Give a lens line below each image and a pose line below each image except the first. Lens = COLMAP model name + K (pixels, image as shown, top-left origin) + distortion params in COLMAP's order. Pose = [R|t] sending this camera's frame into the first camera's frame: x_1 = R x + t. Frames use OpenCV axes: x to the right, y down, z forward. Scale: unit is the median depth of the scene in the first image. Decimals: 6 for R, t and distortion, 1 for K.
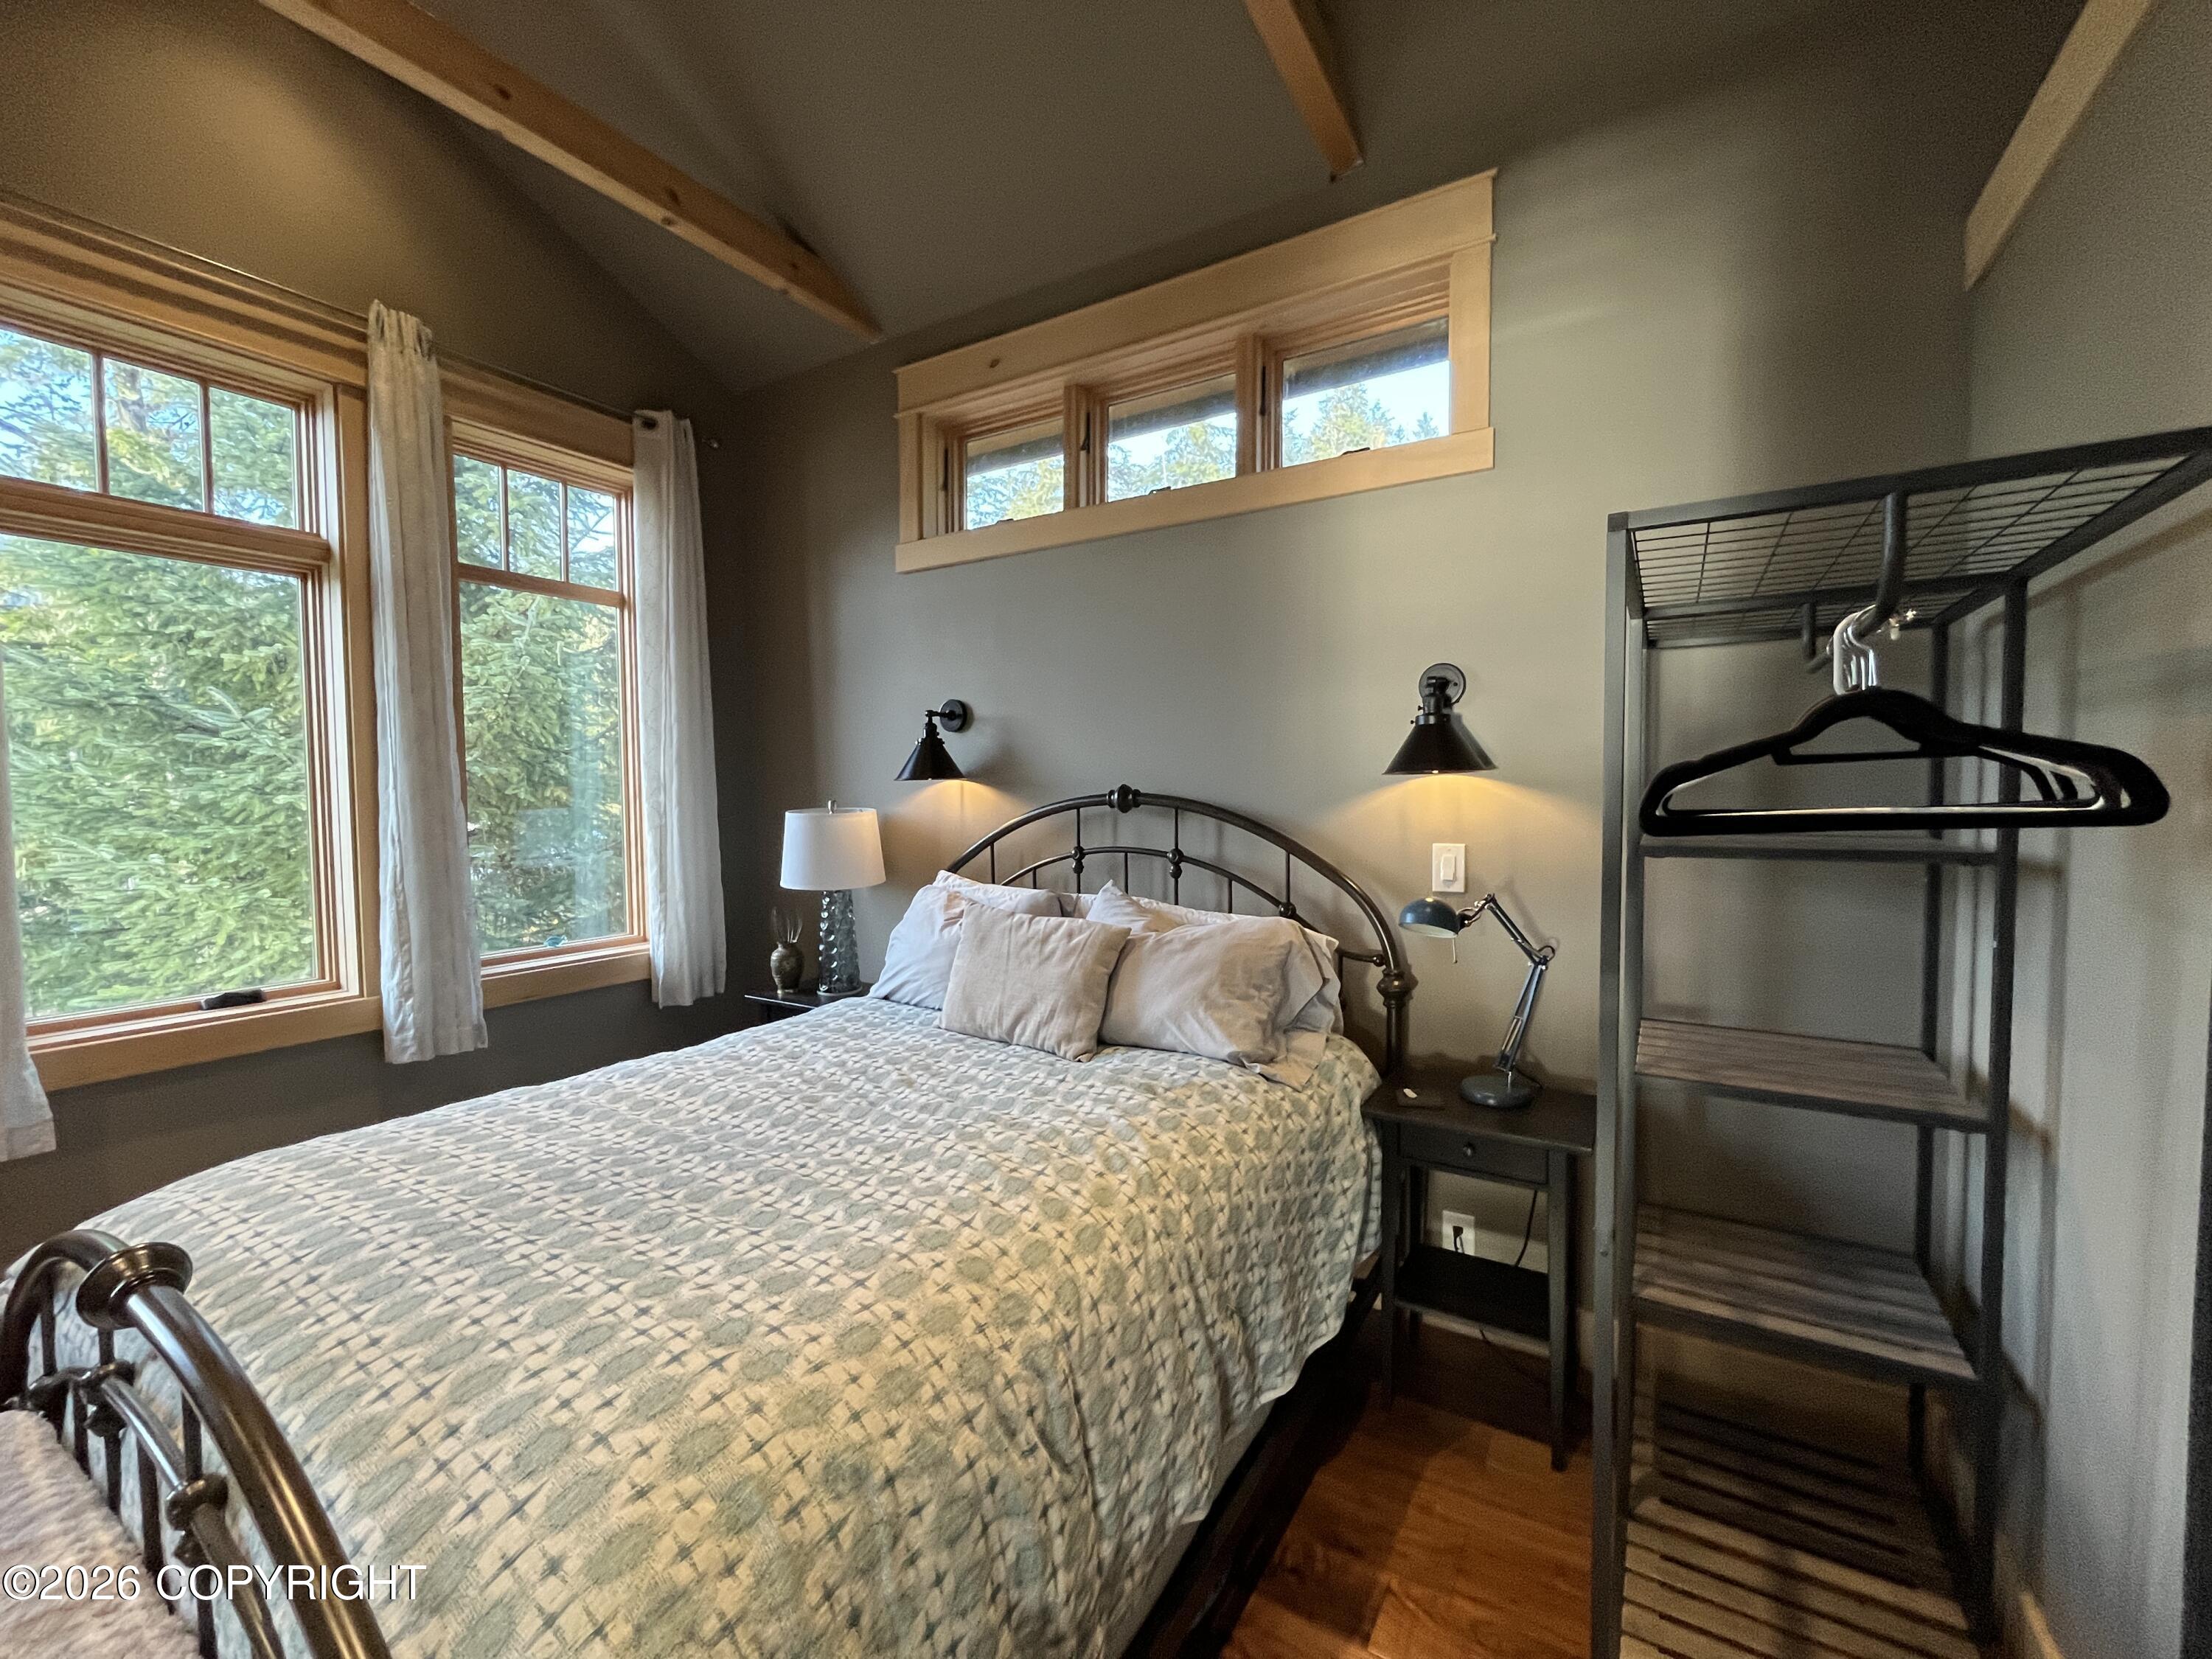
lens RADIAL K [[902.1, 0, 1106.0], [0, 902.1, 829.5], [0, 0, 1]] dist [-0.002756, -0.000027]
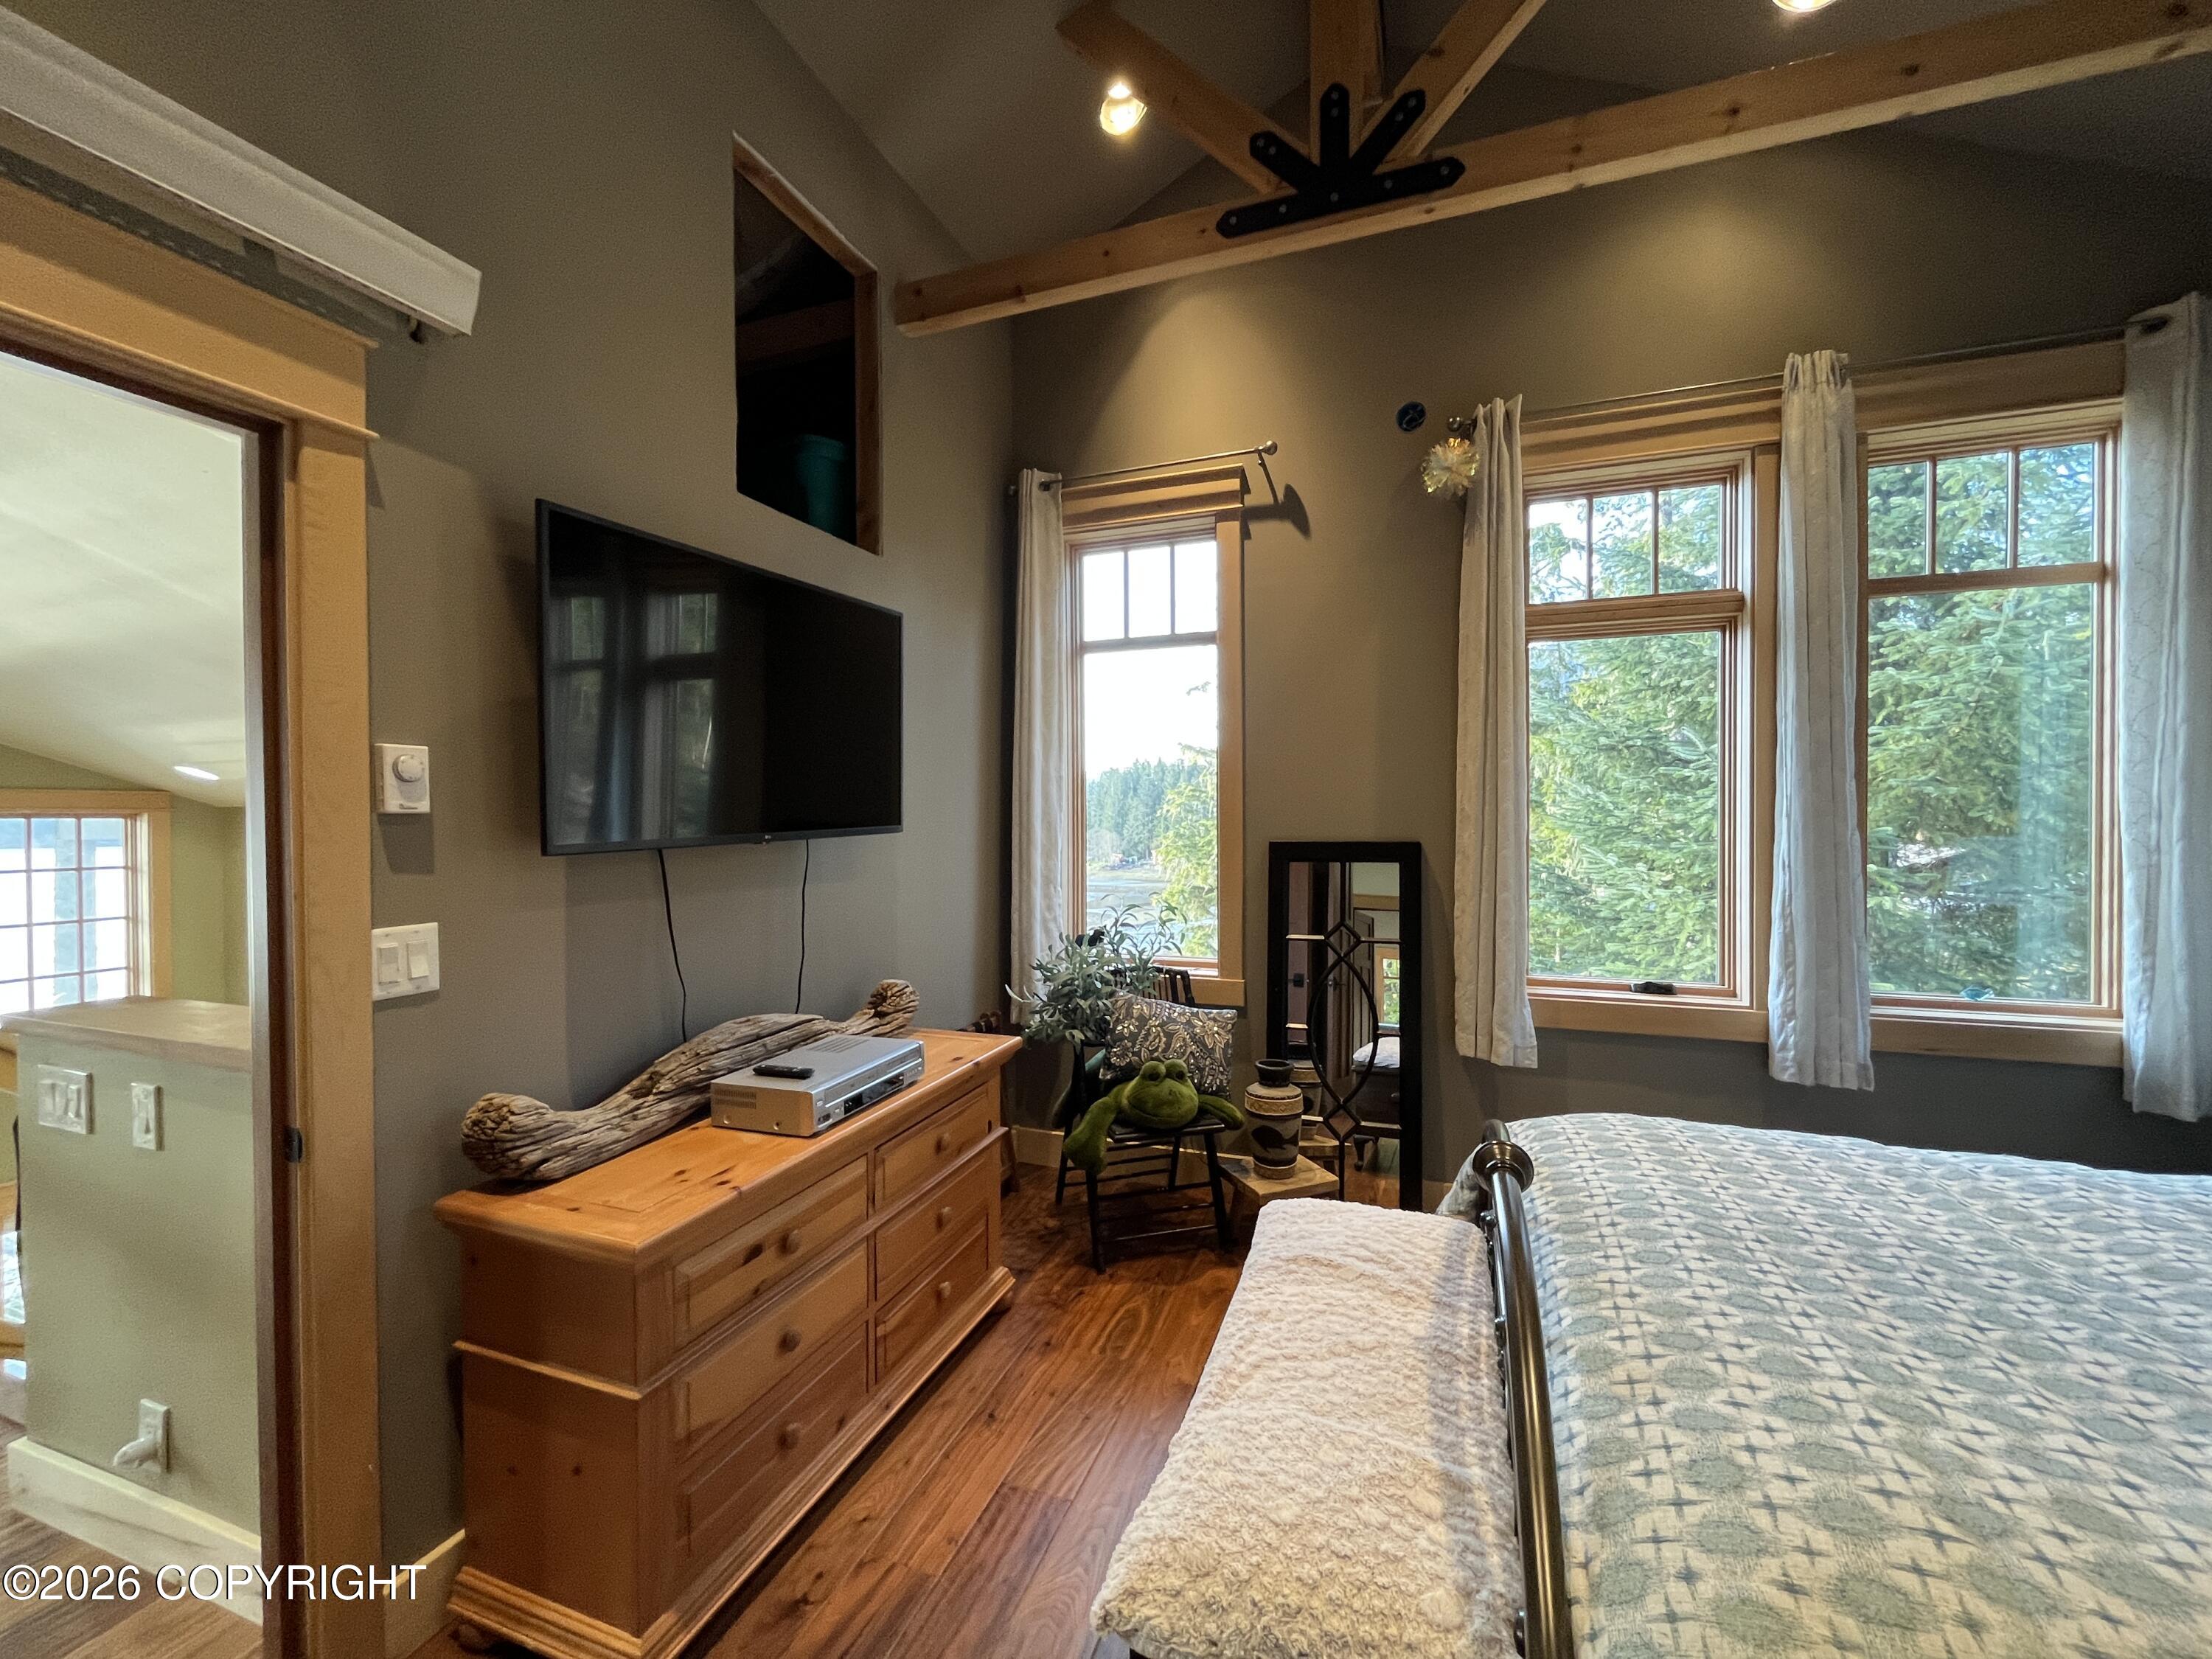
lens RADIAL K [[900.6, 0, 1107.4], [0, 900.6, 830.1], [0, 0, 1]] dist [-0.002231, -0.000072]
pose [[0.192986, 0.020473, -0.980988, 0.107623], [-0.039977, 0.999116, 0.012987, -0.015195], [0.980387, 0.036711, 0.193634, 0.039845]]
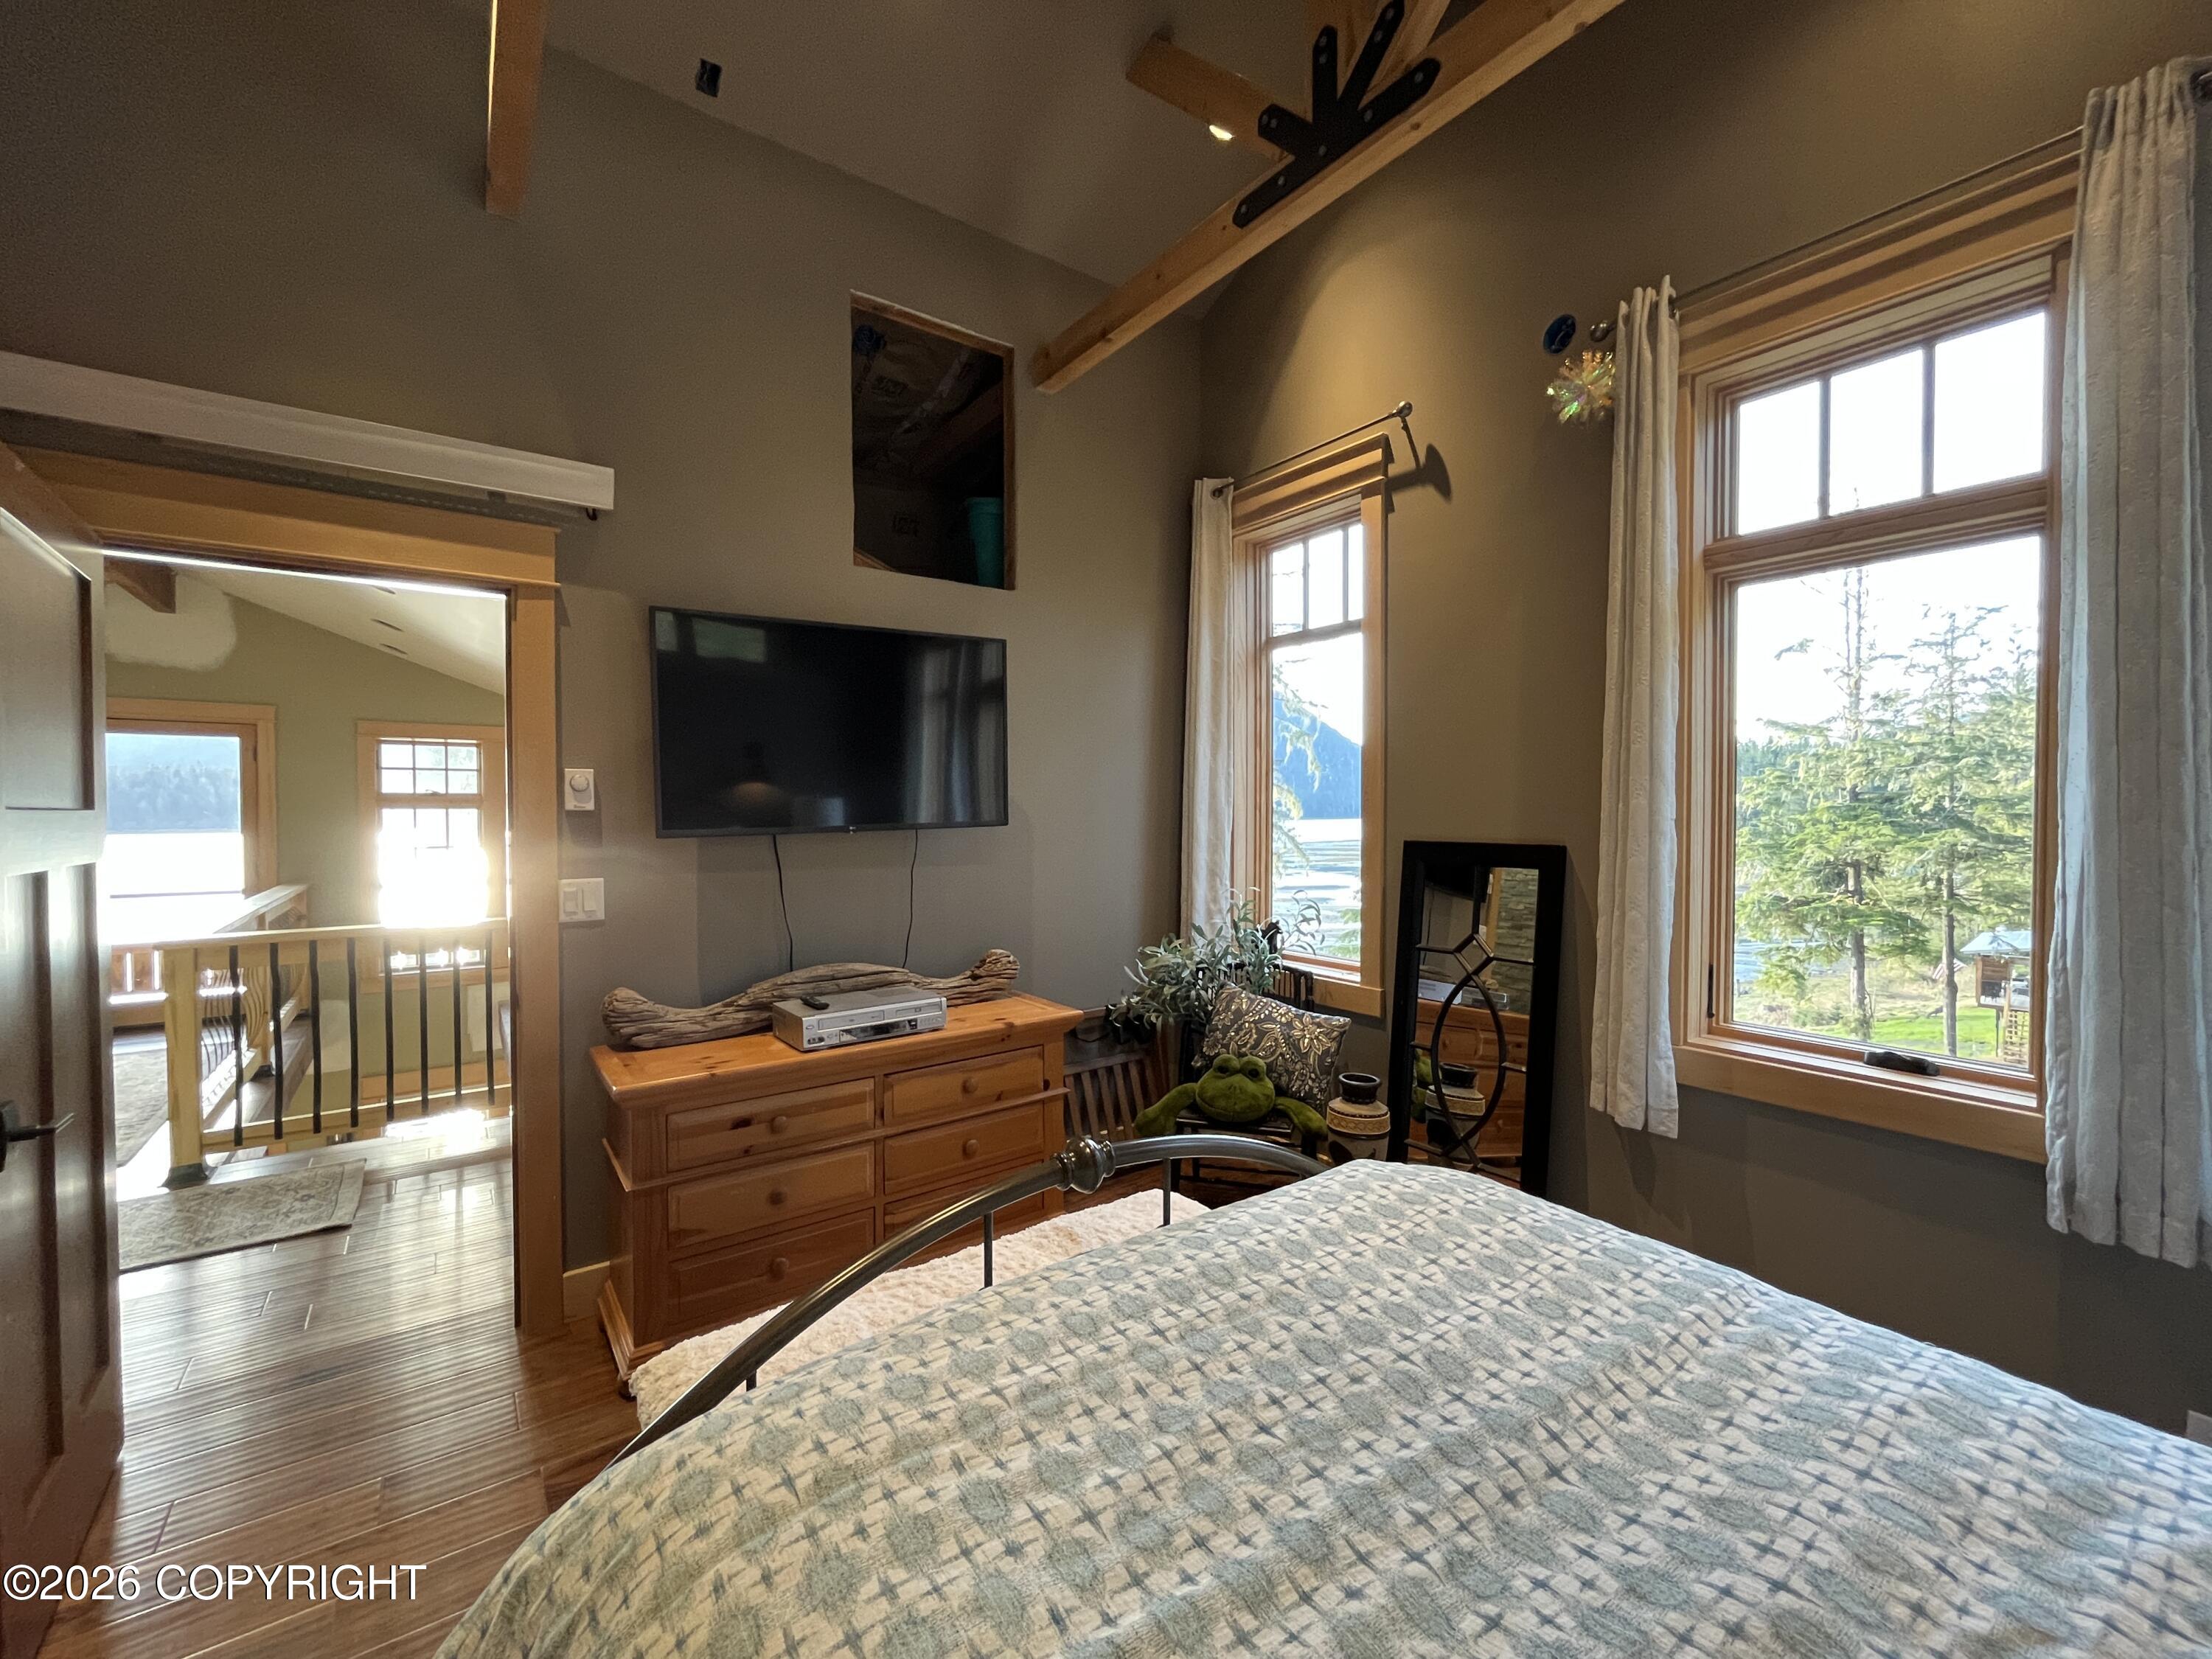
lens RADIAL K [[900.6, 0, 1107.4], [0, 900.6, 830.1], [0, 0, 1]] dist [-0.002231, -0.000072]
pose [[-0.377539, 0.028339, -0.925560, 0.133407], [-0.036775, 0.998284, 0.045567, -0.056357], [0.925263, 0.051240, -0.375849, 0.817754]]
